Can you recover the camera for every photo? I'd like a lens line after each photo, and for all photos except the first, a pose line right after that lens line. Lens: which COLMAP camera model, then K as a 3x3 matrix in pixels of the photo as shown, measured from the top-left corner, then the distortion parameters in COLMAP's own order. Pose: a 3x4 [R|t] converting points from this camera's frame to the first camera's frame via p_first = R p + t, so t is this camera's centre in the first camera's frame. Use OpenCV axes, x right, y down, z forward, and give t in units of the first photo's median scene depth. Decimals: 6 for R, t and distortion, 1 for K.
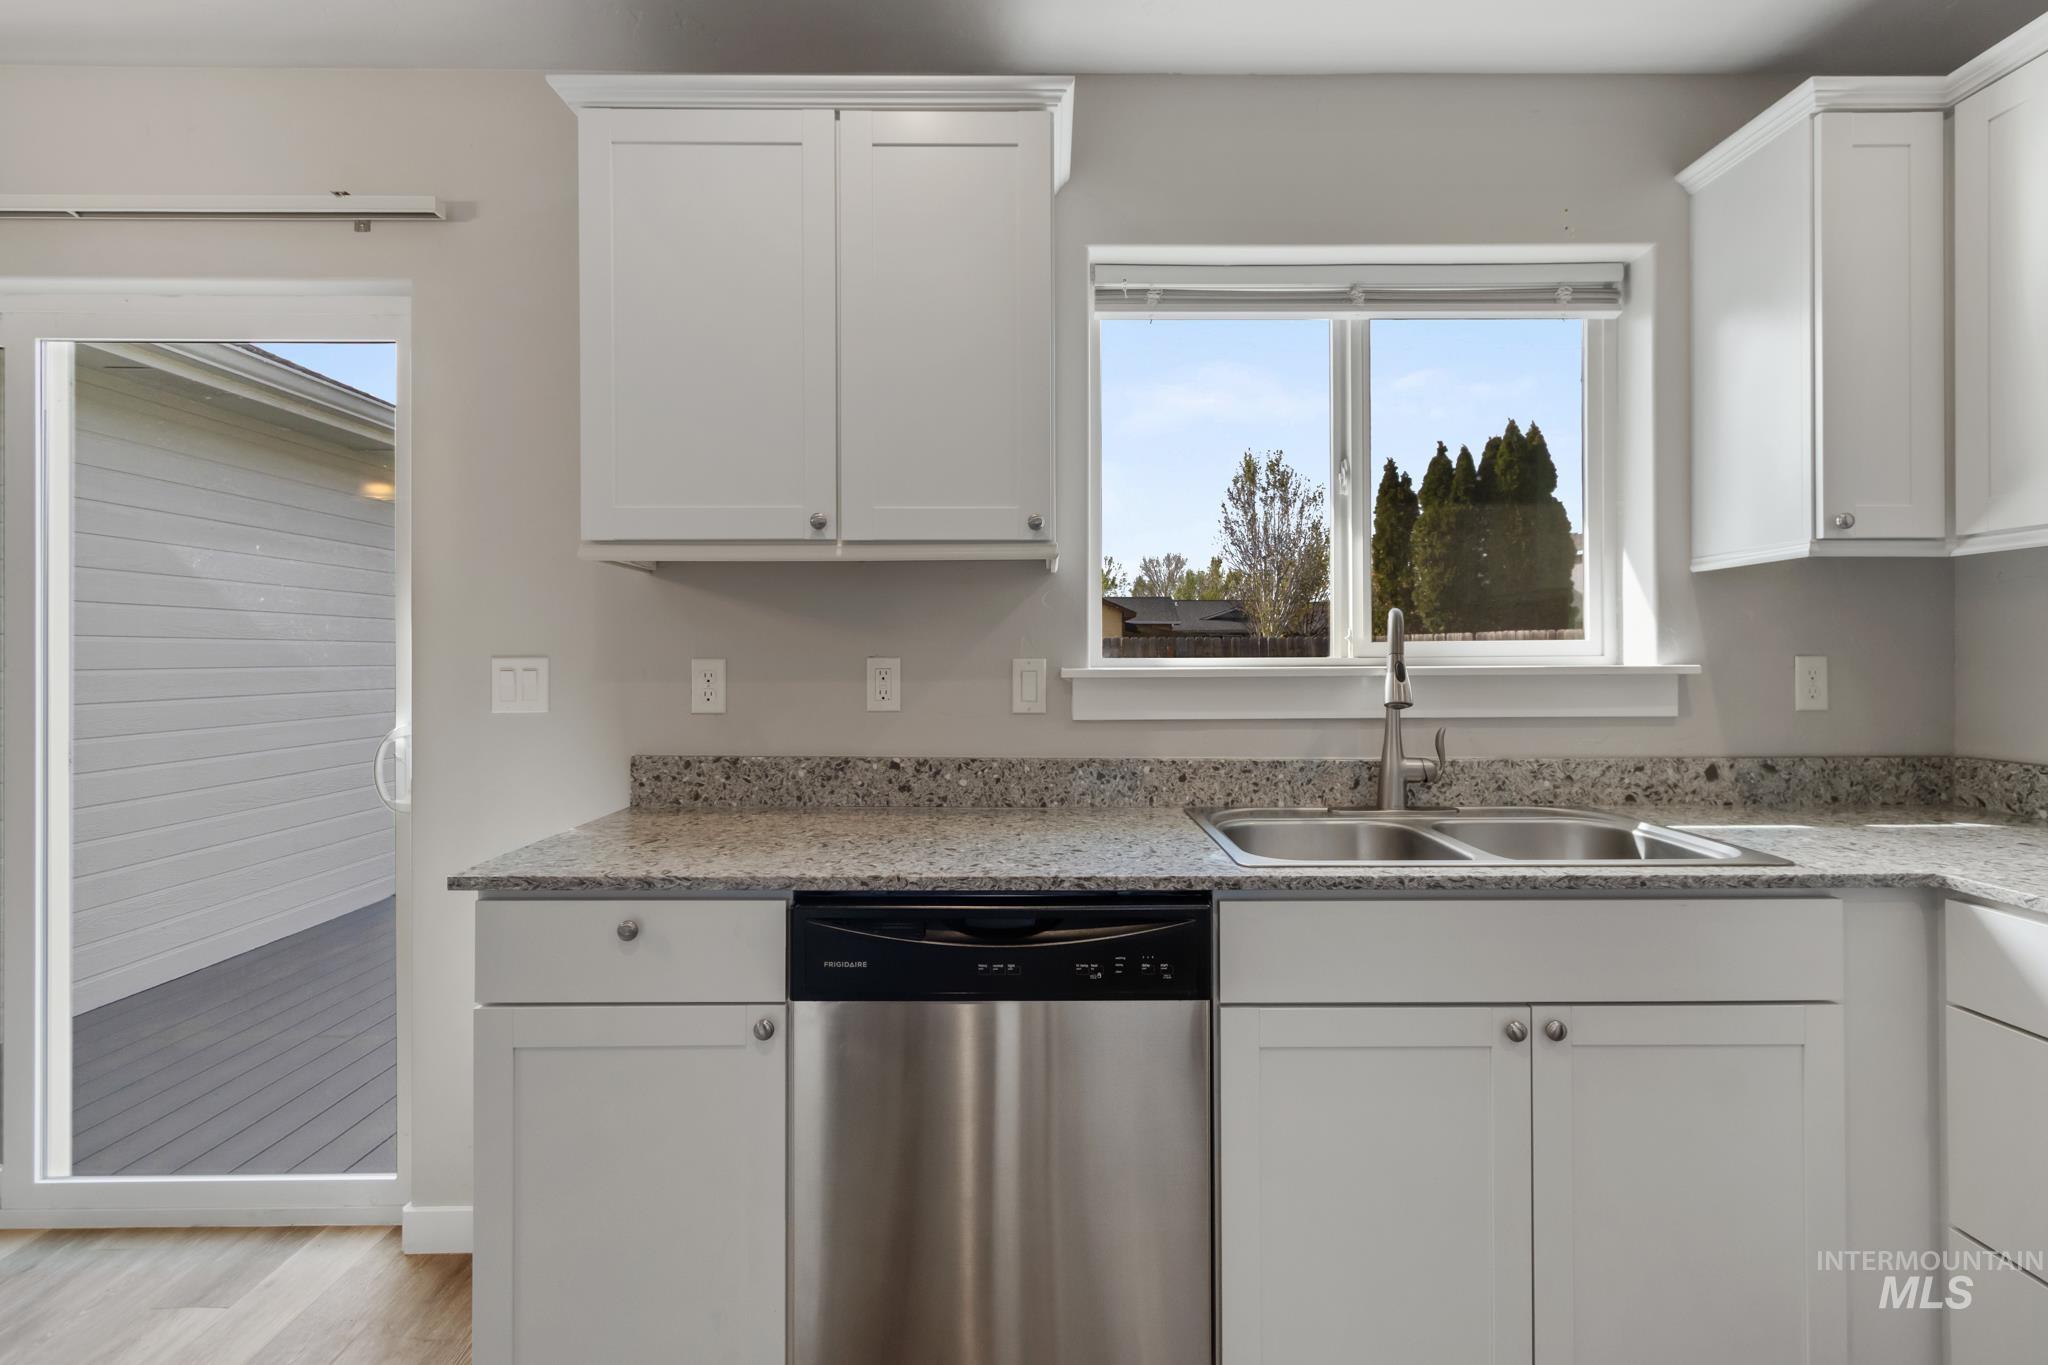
lens RADIAL K [[945.8, 0, 1044.5], [0, 945.8, 662.4], [0, 0, 1]] dist [-0.000295, -0.000678]
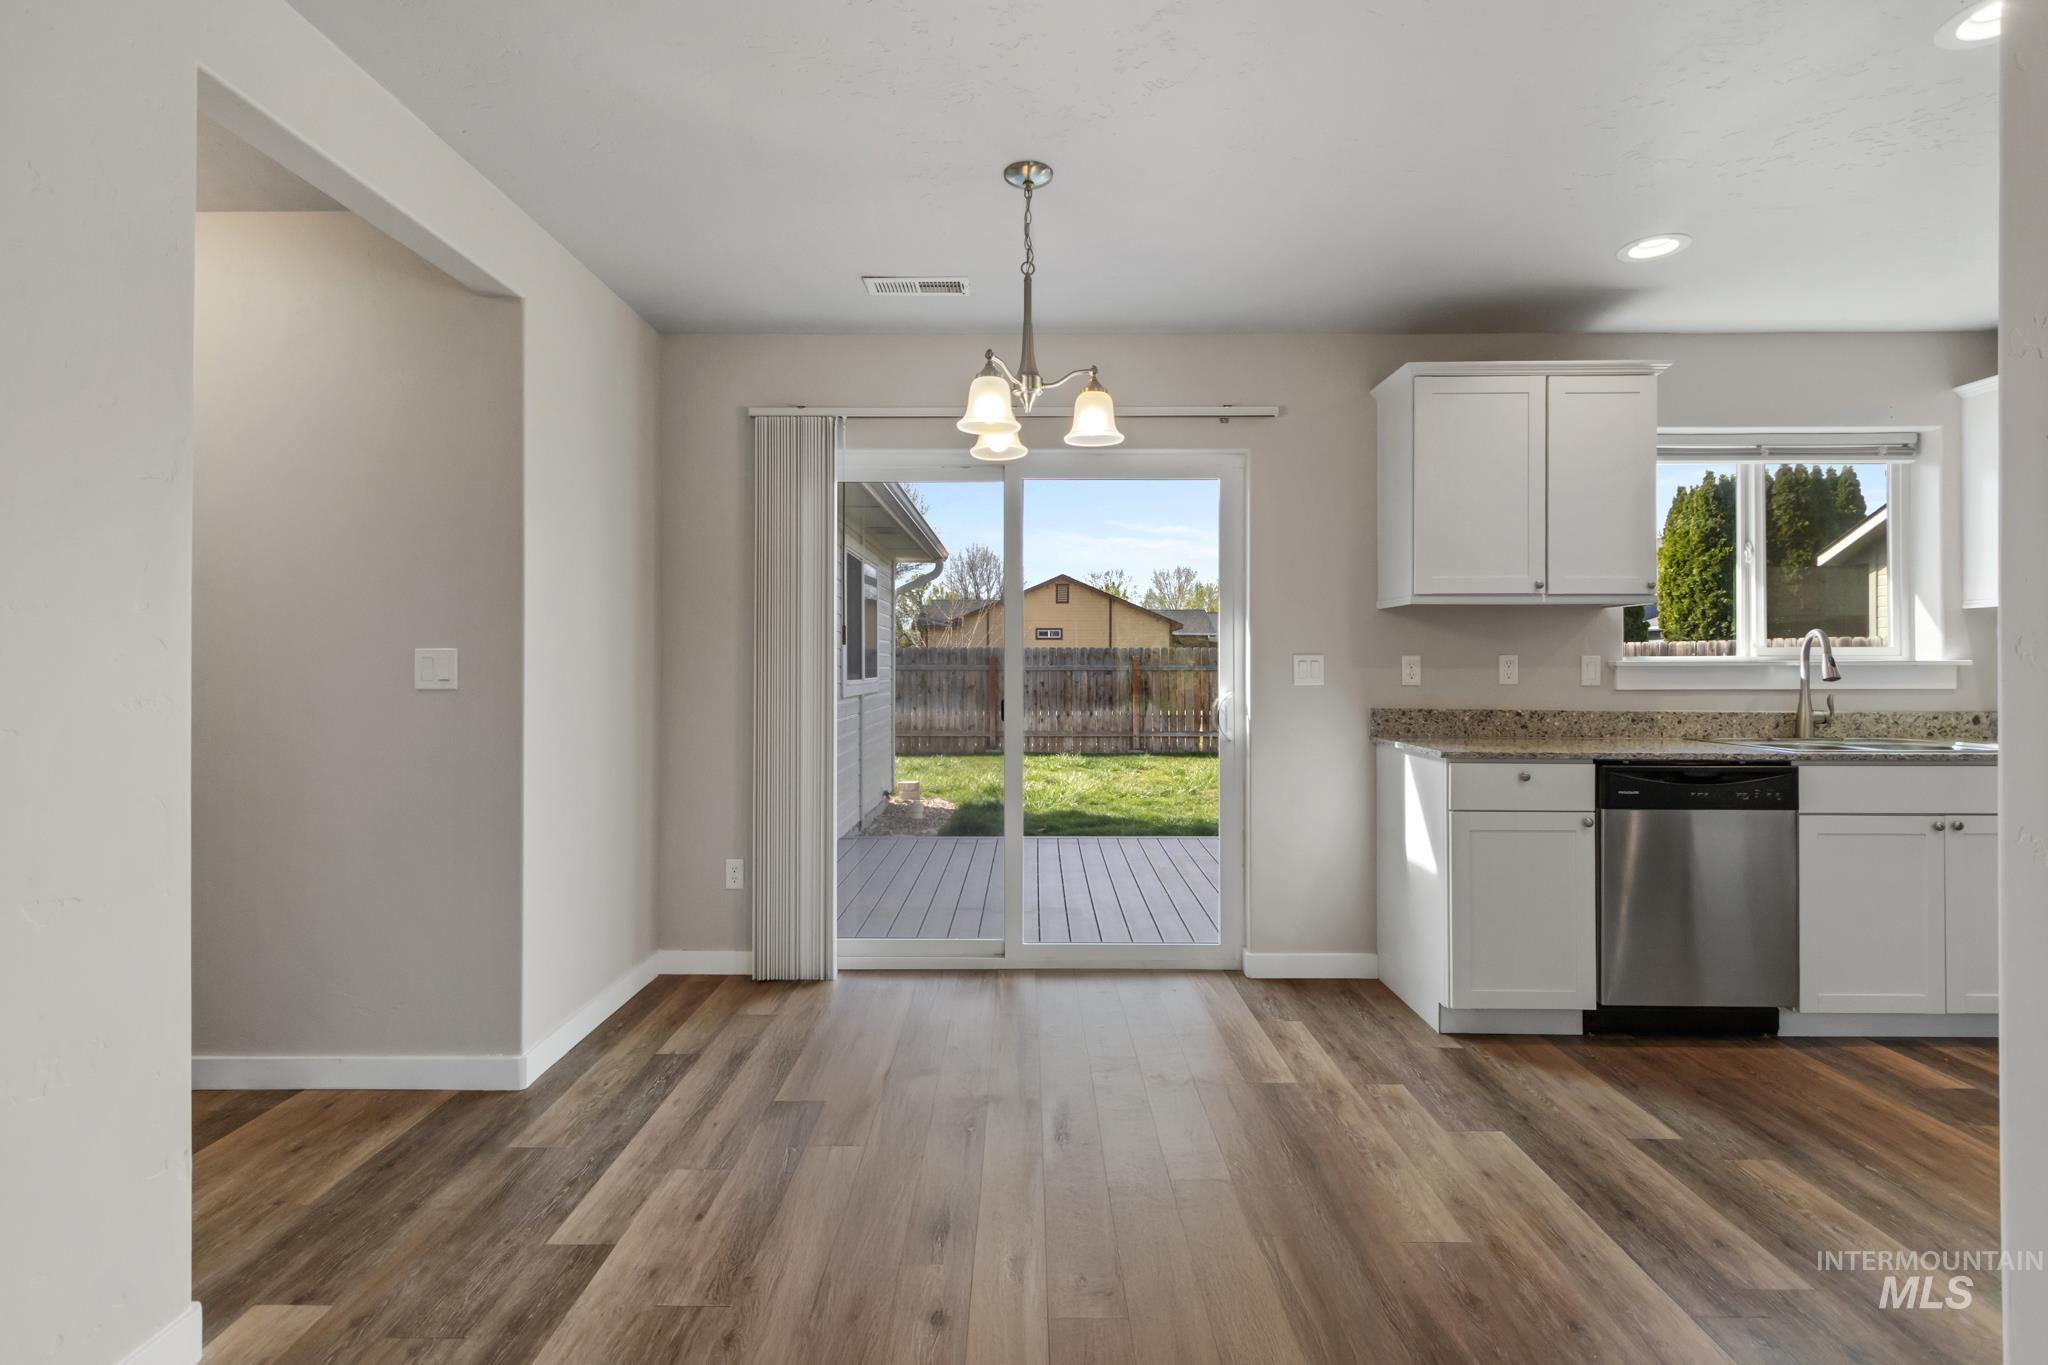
lens RADIAL K [[945.8, 0, 1013.3], [0, 945.8, 663.8], [0, 0, 1]] dist [-0.000295, -0.000678]
pose [[0.999801, 0.003265, -0.019683, -1.093249], [-0.003470, 0.999940, -0.010404, 0.034420], [0.019648, 0.010470, 0.999752, -0.835654]]
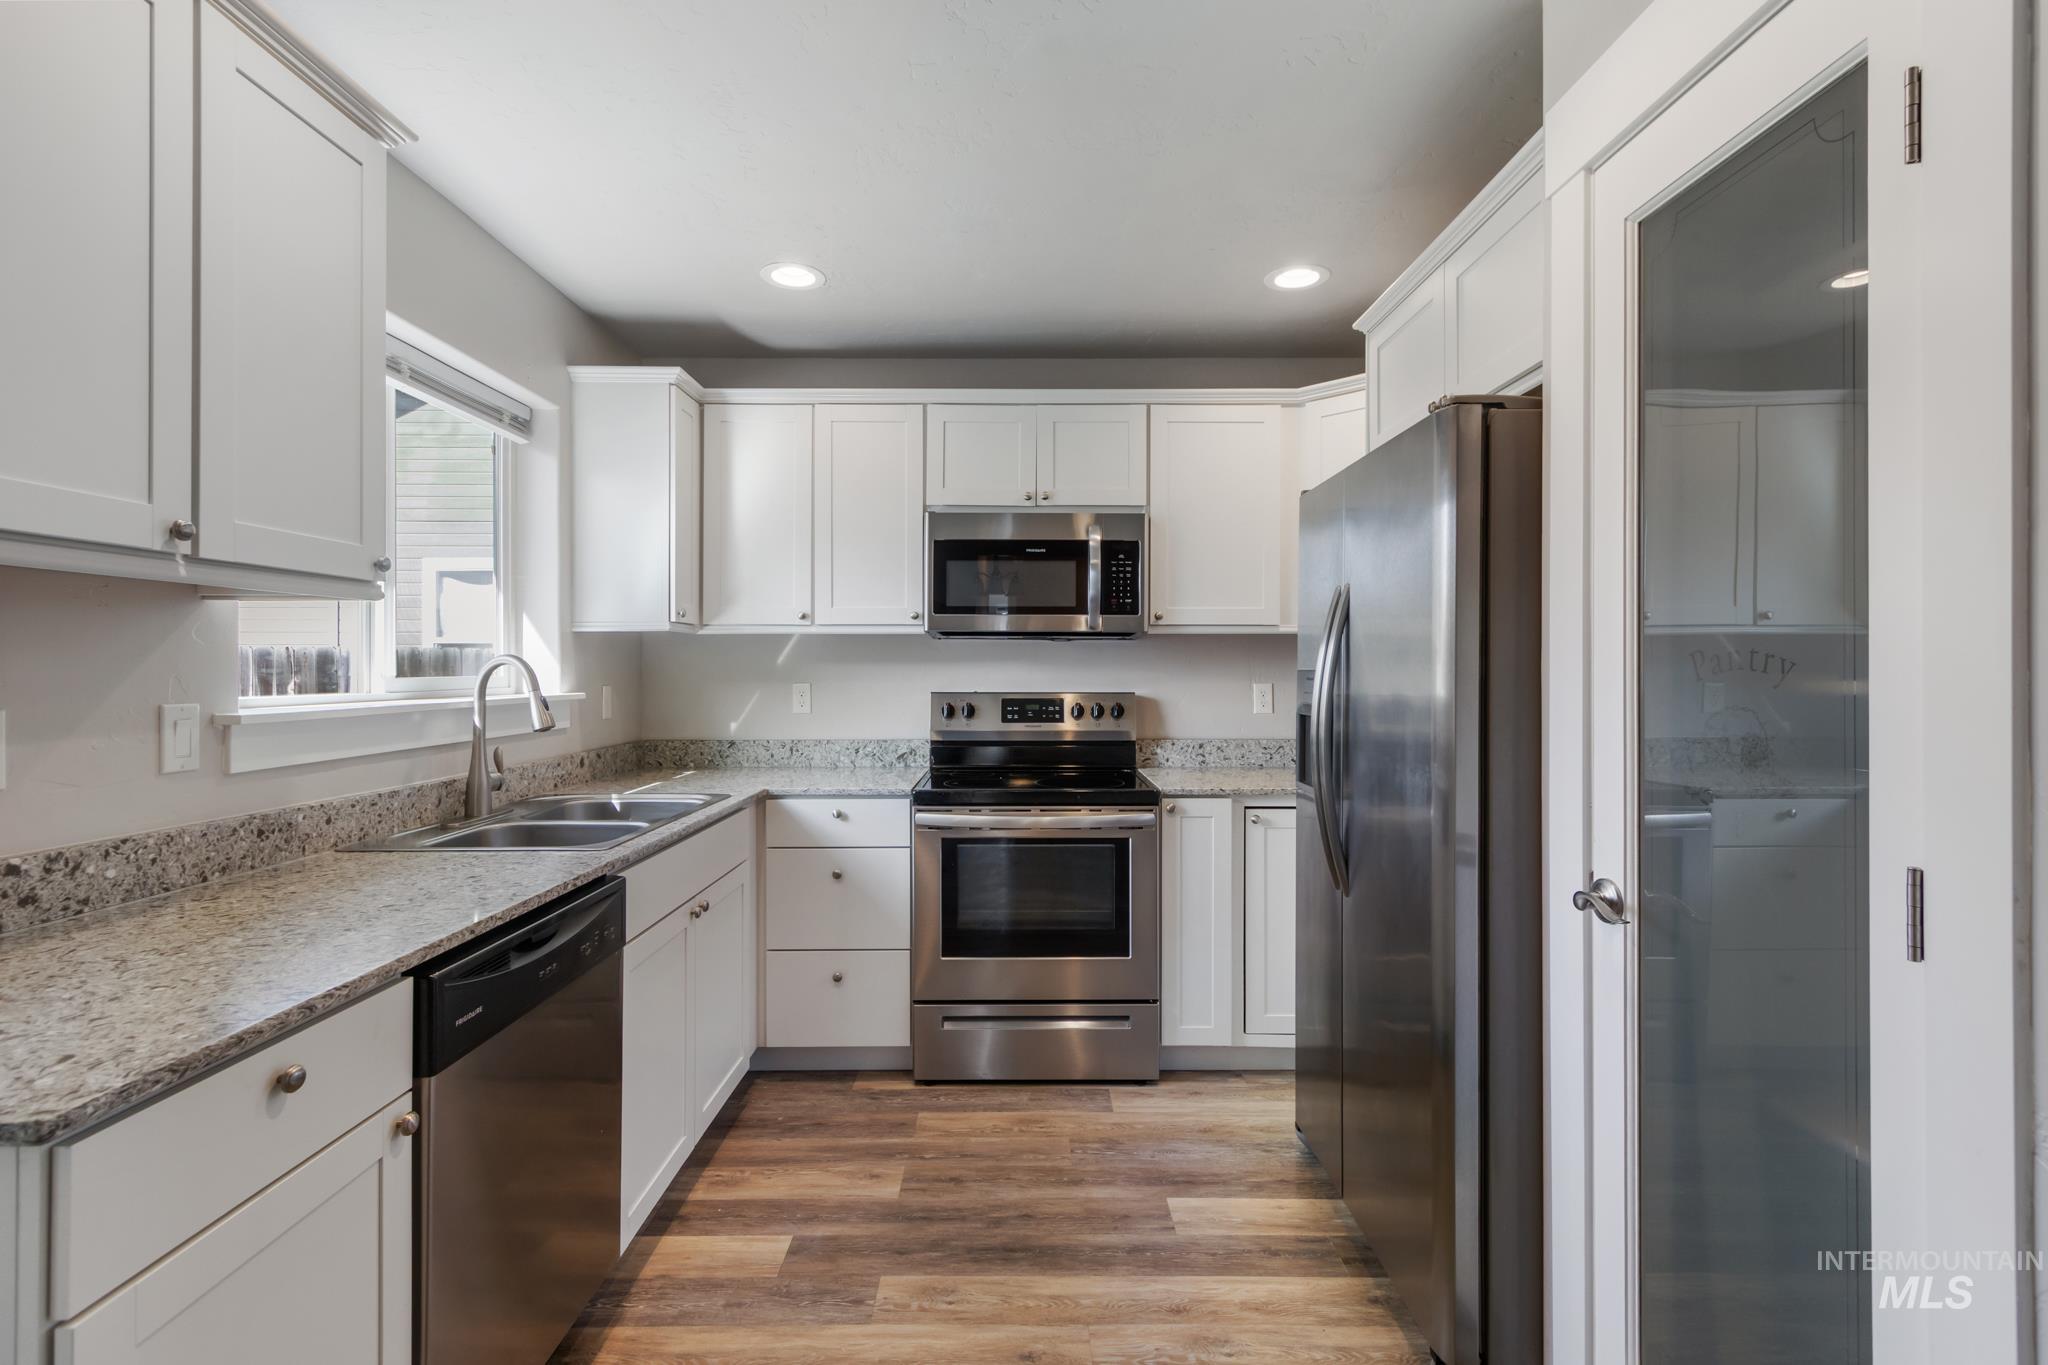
lens RADIAL K [[945.8, 0, 1030.3], [0, 945.8, 669.0], [0, 0, 1]] dist [-0.000295, -0.000678]
pose [[-0.008024, 0.001757, 0.999966, -0.834995], [0.002593, 0.999995, -0.001736, -0.030520], [-0.999964, 0.002579, -0.008029, 0.283087]]
